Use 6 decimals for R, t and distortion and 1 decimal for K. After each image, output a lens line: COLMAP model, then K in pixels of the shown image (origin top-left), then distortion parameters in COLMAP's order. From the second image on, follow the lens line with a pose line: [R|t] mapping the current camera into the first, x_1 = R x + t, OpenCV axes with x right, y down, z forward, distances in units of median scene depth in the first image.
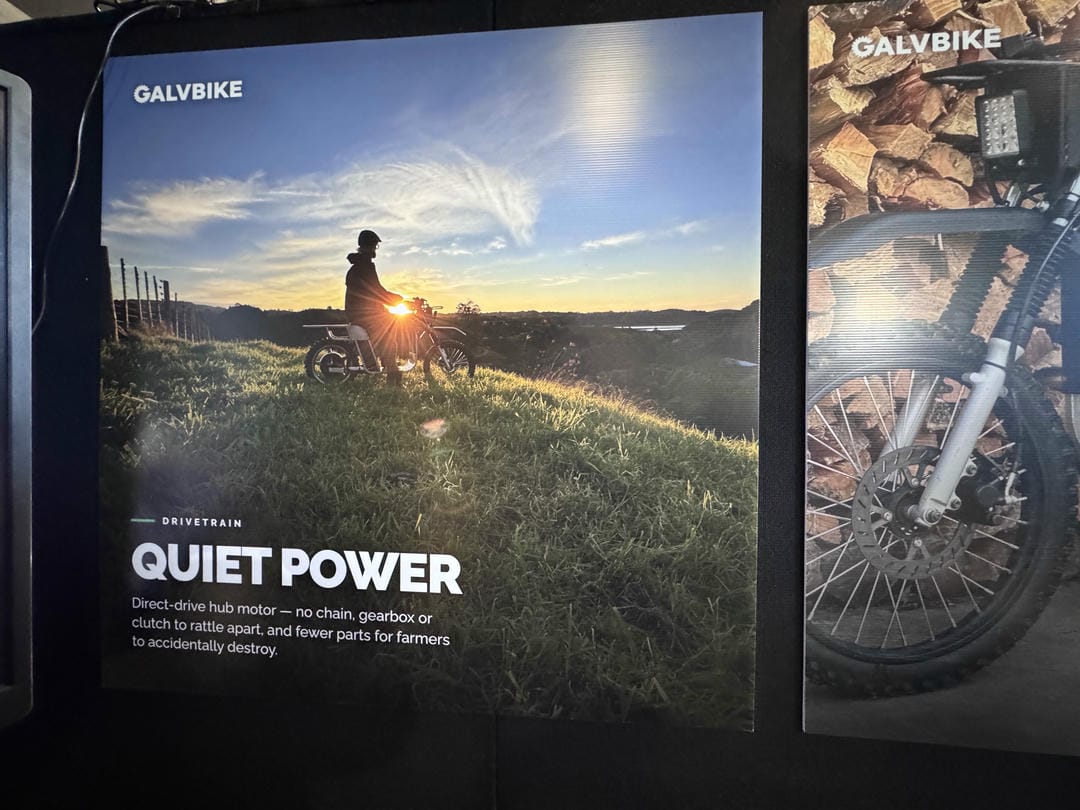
lens RADIAL K [[426.4, 0, 533.8], [0, 426.4, 404.1], [0, 0, 1]] dist [-0.003293, 0.000874]
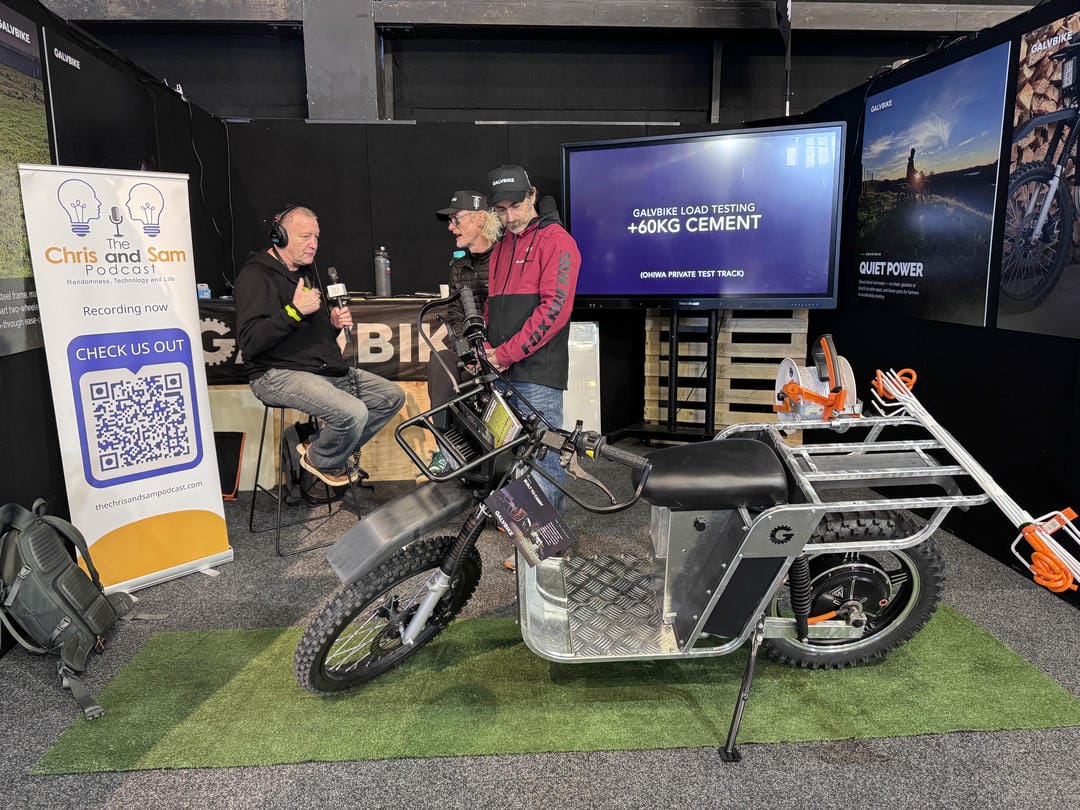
lens RADIAL K [[758.9, 0, 549.5], [0, 758.9, 407.0], [0, 0, 1]] dist [0.037544, -0.045858]
pose [[0.183842, 0.180619, -0.966219, 4.806241], [0.005153, 0.982782, 0.184696, 0.368781], [0.982942, -0.038934, 0.179746, -2.596067]]
